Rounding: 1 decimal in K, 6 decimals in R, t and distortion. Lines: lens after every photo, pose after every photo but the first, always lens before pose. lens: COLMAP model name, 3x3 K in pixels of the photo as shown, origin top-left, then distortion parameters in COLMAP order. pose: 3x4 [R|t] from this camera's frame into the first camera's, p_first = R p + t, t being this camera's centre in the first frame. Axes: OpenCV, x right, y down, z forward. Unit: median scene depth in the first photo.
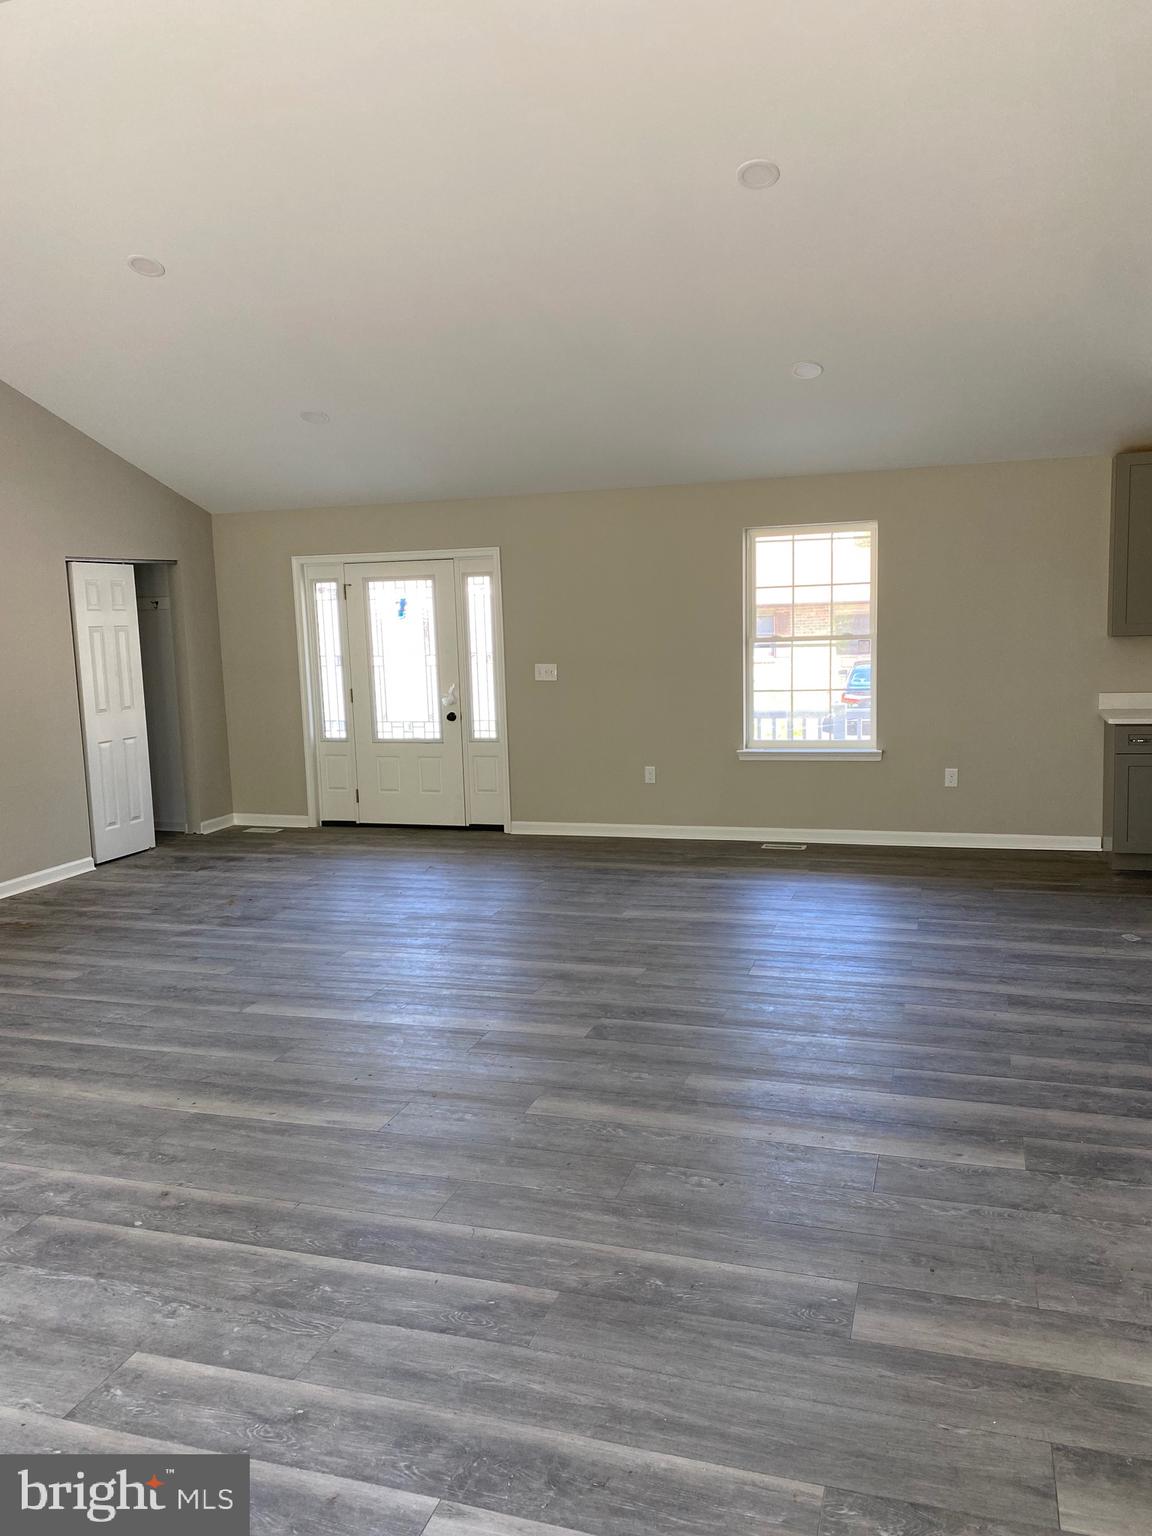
lens RADIAL K [[1175.9, 0, 576.0], [0, 1175.9, 768.0], [0, 0, 1]] dist [0.004500, 0.000000]
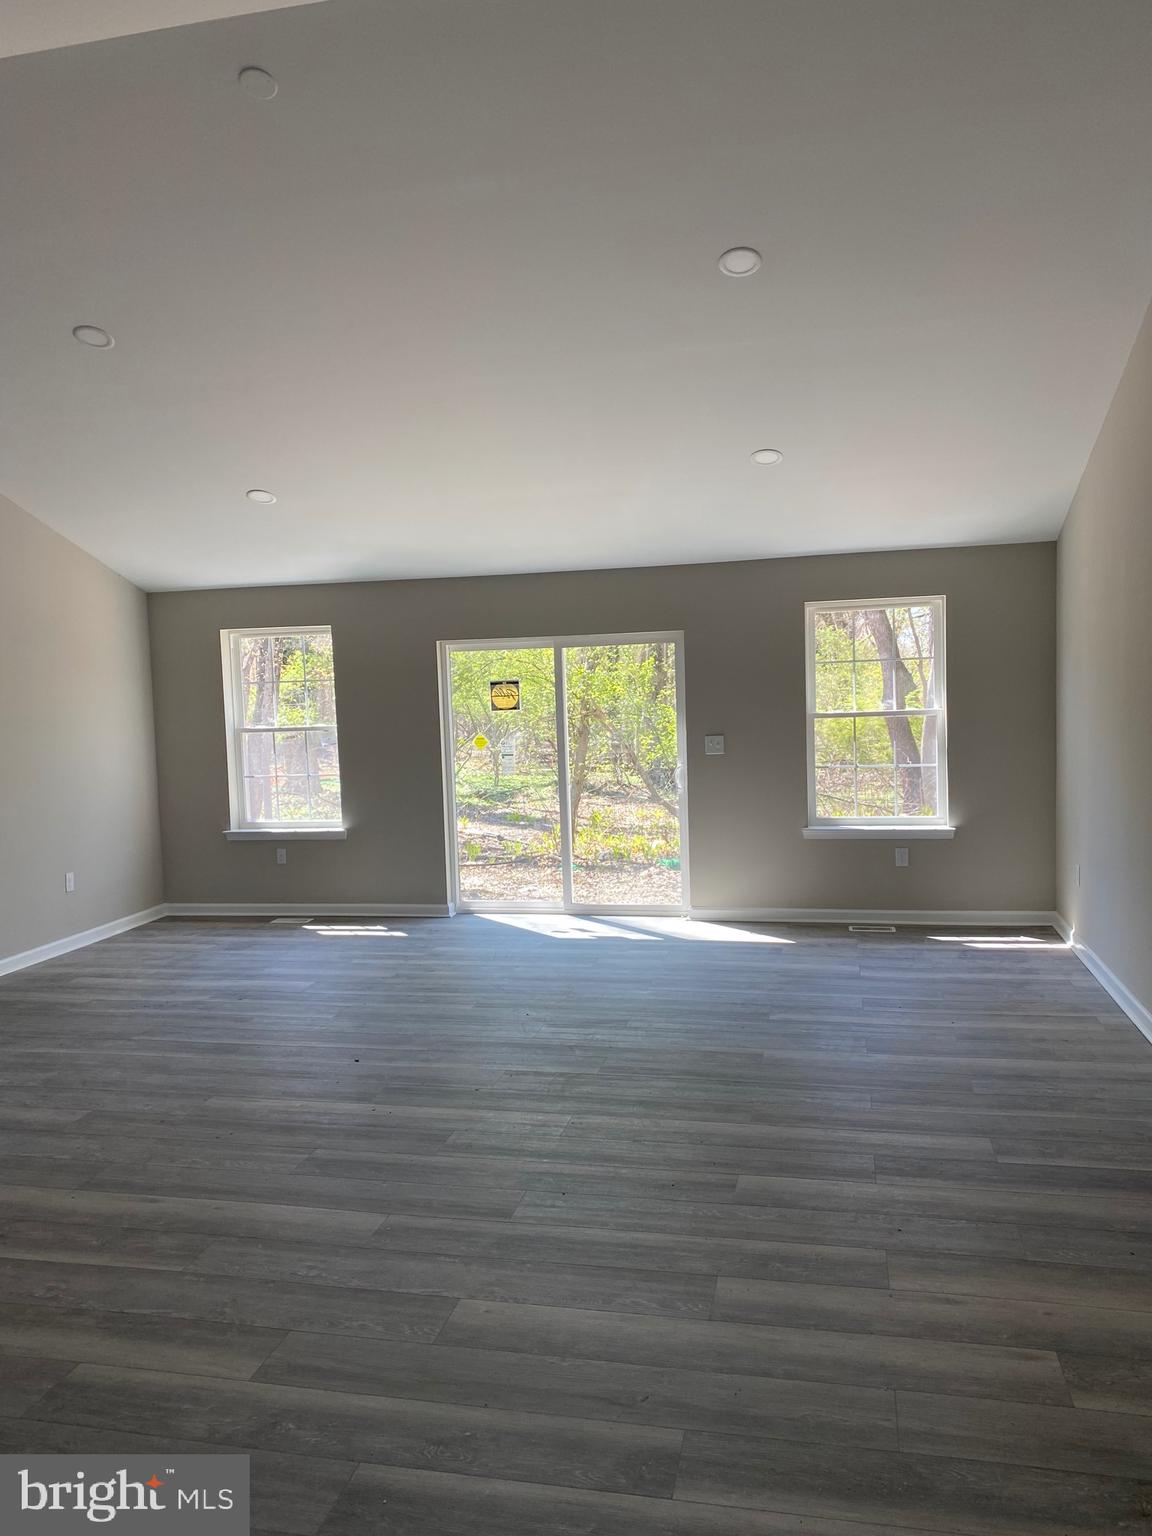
lens RADIAL K [[1175.9, 0, 576.0], [0, 1175.9, 768.0], [0, 0, 1]] dist [0.004500, 0.000000]
pose [[-0.992363, 0.076305, -0.096921, -0.459317], [0.054965, 0.976934, 0.206346, -0.293127], [0.110431, 0.199442, -0.973667, 2.203571]]
